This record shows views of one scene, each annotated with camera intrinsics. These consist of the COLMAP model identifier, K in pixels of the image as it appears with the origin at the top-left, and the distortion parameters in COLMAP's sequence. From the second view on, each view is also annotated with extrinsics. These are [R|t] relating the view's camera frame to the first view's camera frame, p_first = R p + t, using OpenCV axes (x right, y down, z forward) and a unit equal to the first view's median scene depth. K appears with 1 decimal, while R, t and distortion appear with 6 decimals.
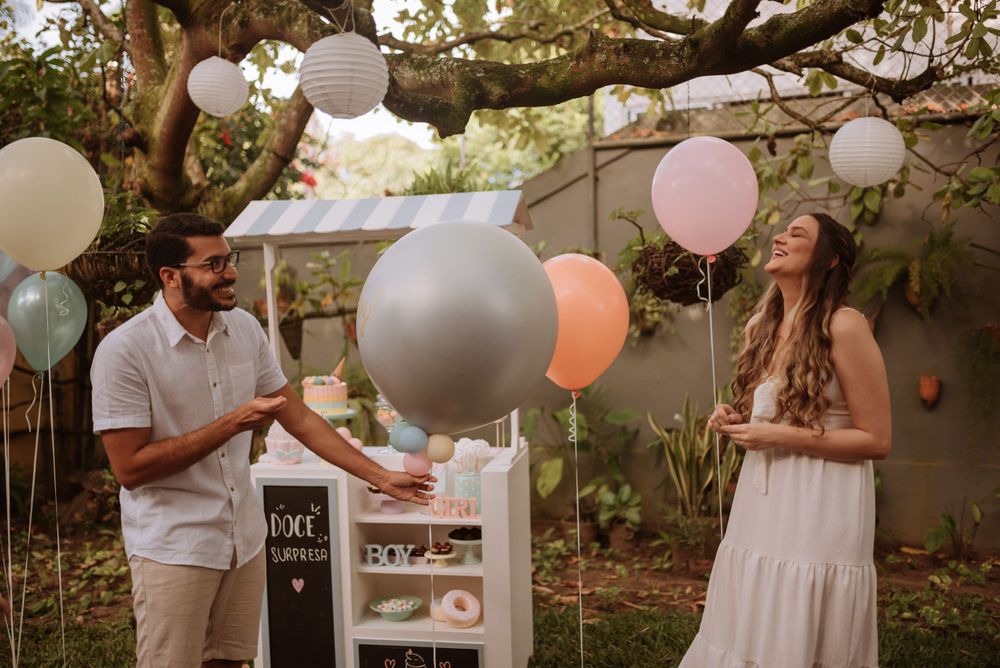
lens RADIAL K [[1020.9, 0, 500.0], [0, 1020.9, 334.0], [0, 0, 1]] dist [-0.009340, -0.007624]
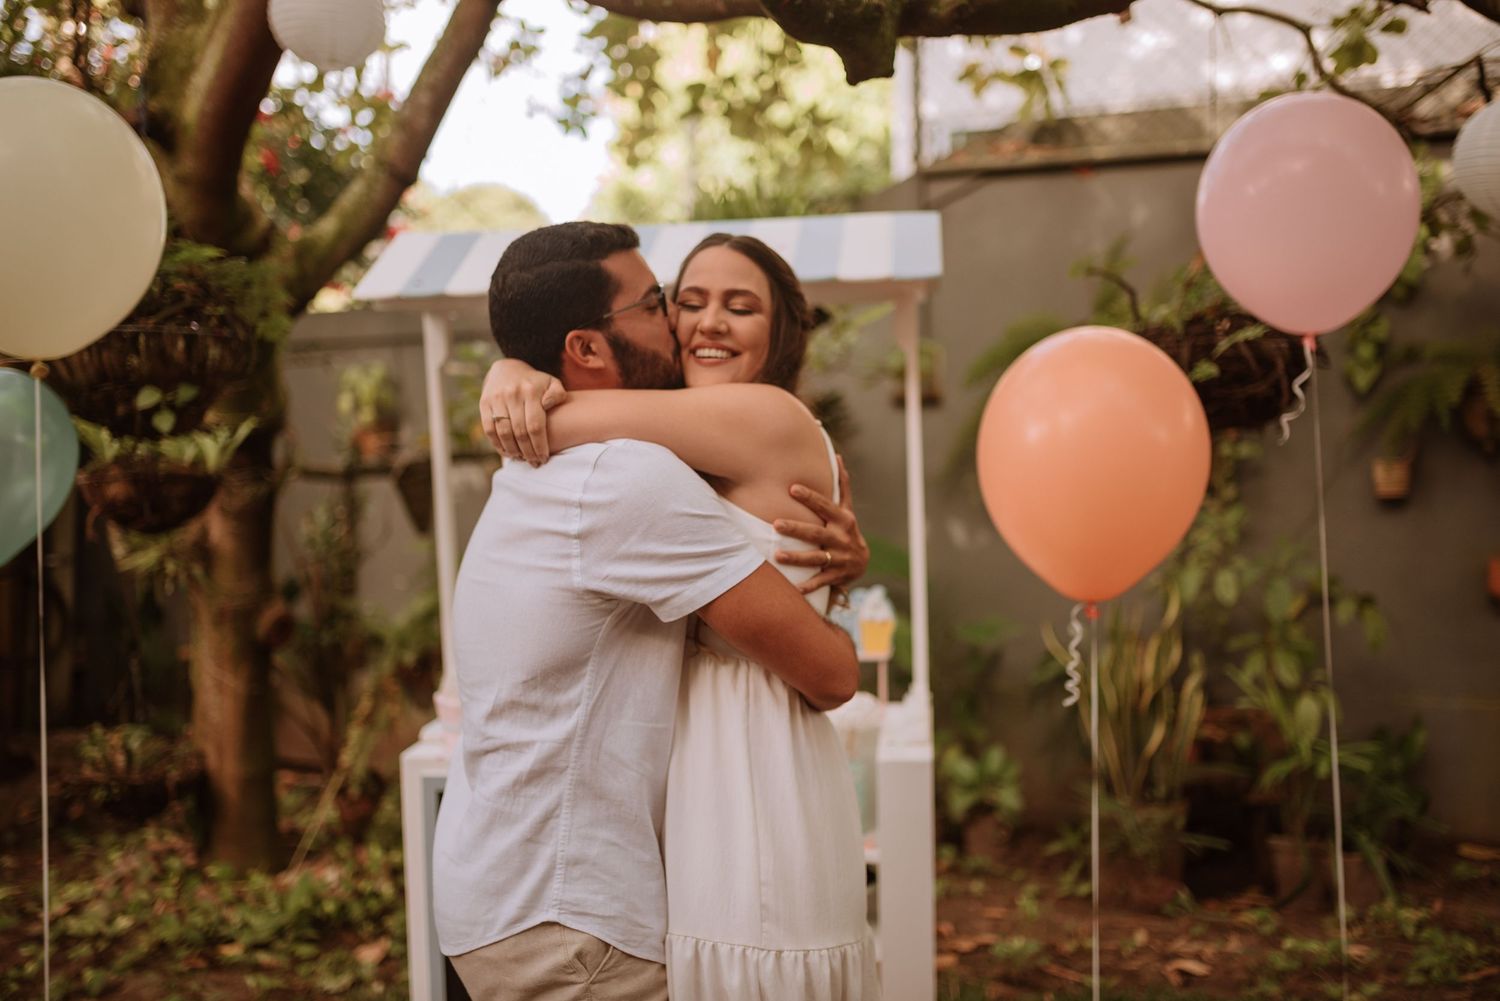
lens RADIAL K [[1528.0, 0, 750.0], [0, 1528.0, 500.5], [0, 0, 1]] dist [0.004506, 0.003946]
pose [[0.997723, -0.003701, 0.067340, -0.092109], [0.003189, 0.999965, 0.007704, -0.000731], [-0.067366, -0.007472, 0.997700, 0.167086]]
